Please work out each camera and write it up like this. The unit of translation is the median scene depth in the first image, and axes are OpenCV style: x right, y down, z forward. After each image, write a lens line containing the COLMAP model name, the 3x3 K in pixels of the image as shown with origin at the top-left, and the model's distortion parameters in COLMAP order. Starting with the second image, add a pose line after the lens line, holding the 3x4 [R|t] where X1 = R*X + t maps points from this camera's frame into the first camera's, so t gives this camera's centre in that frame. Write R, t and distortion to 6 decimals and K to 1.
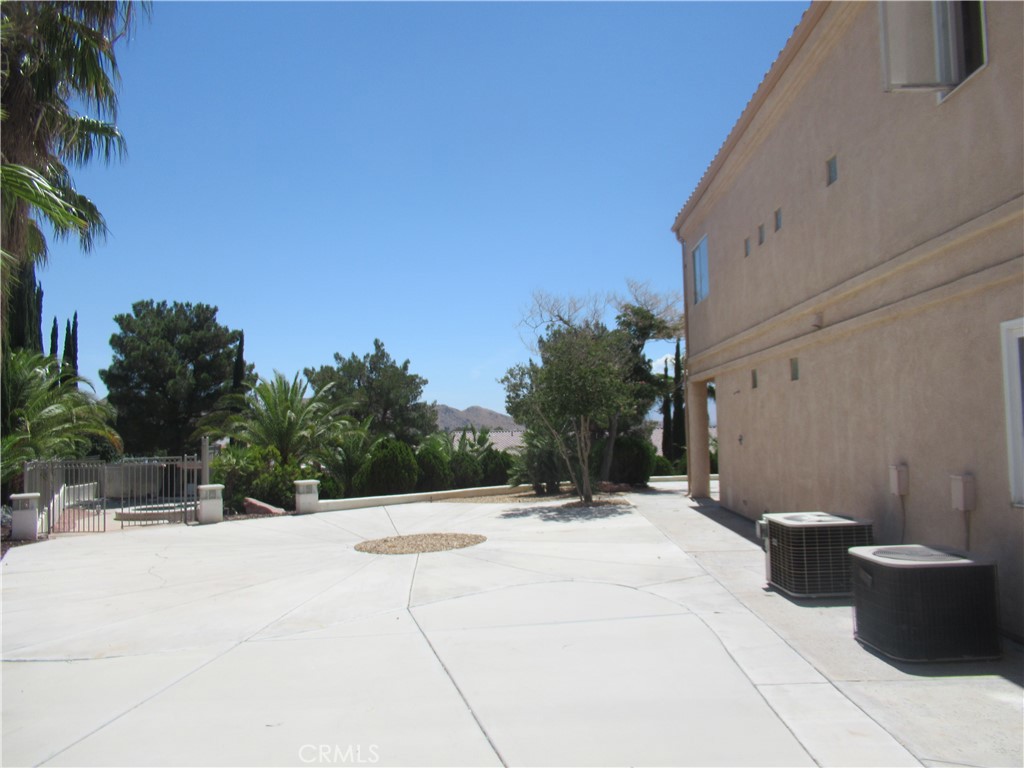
lens RADIAL K [[768.8, 0, 511.5], [0, 768.8, 386.5], [0, 0, 1]] dist [0.000733, 0.000724]
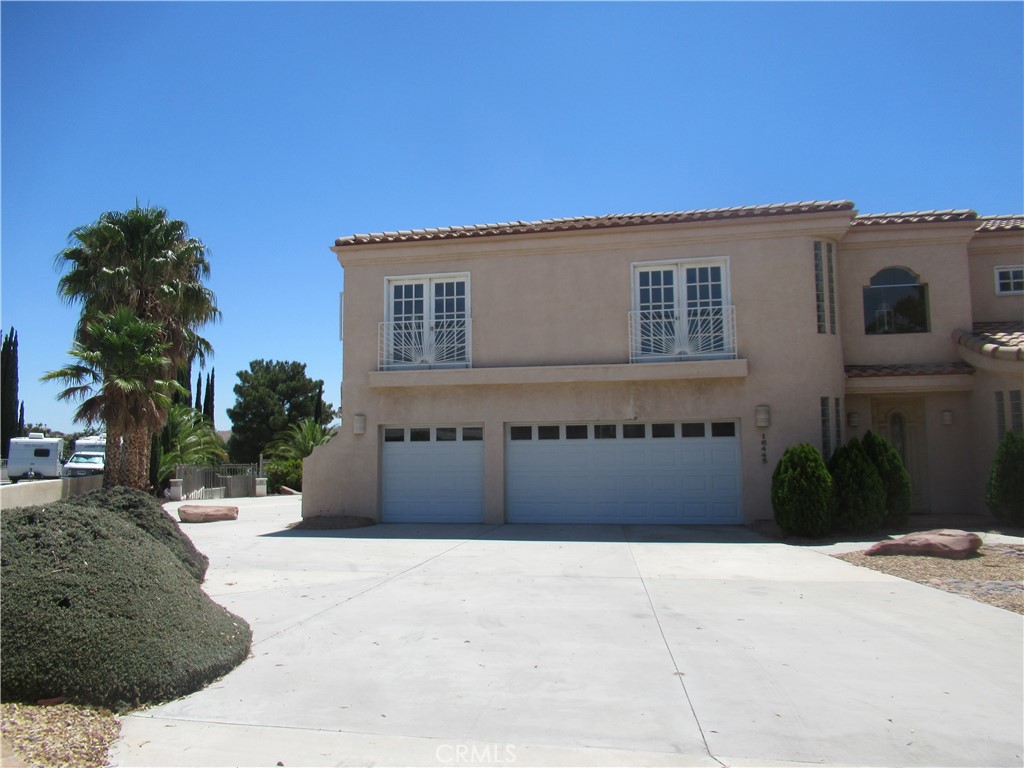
lens RADIAL K [[766.3, 0, 514.7], [0, 766.3, 384.1], [0, 0, 1]] dist [0.008921, 0.000856]
pose [[0.987808, -0.004114, -0.155623, 0.226152], [-0.001200, 0.999420, -0.034039, -0.019659], [0.155673, 0.033810, 0.987230, -0.347772]]
